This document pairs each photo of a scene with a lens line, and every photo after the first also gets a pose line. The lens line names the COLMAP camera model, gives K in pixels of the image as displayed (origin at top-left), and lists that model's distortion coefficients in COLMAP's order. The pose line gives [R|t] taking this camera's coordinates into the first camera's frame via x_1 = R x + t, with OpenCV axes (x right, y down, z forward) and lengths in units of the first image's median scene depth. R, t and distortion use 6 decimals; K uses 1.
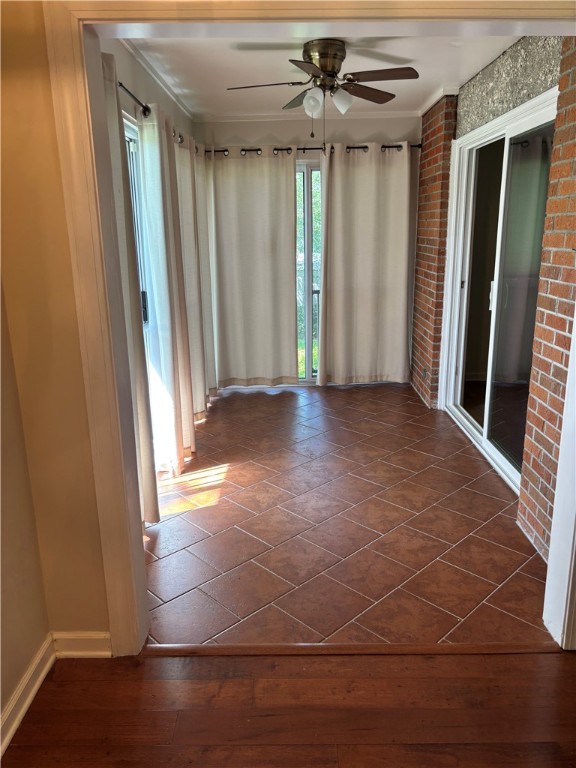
lens RADIAL K [[582.2, 0, 288.0], [0, 582.2, 384.0], [0, 0, 1]] dist [0.021543, 0.001655]
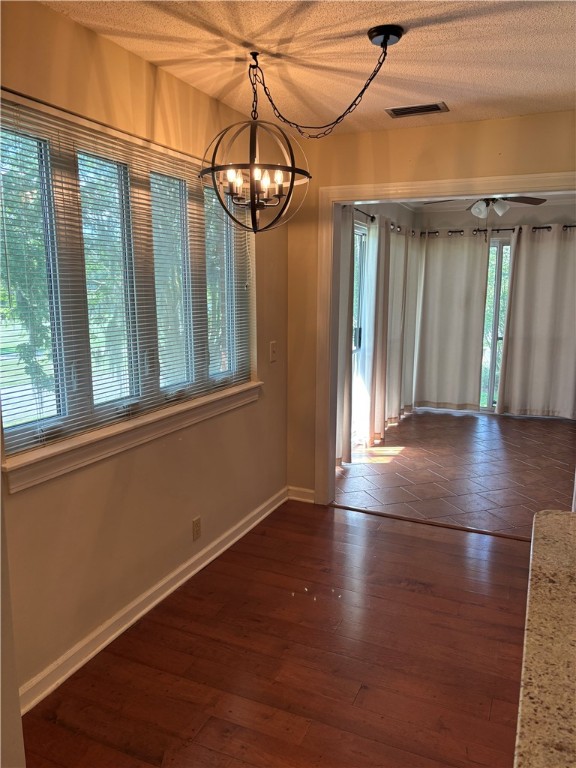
lens RADIAL K [[582.2, 0, 288.0], [0, 582.2, 384.0], [0, 0, 1]] dist [0.021543, 0.001655]
pose [[0.917146, 0.083779, -0.389647, 0.137058], [-0.118517, 0.990760, -0.065939, 0.081328], [0.380522, 0.106655, 0.918601, -0.345043]]
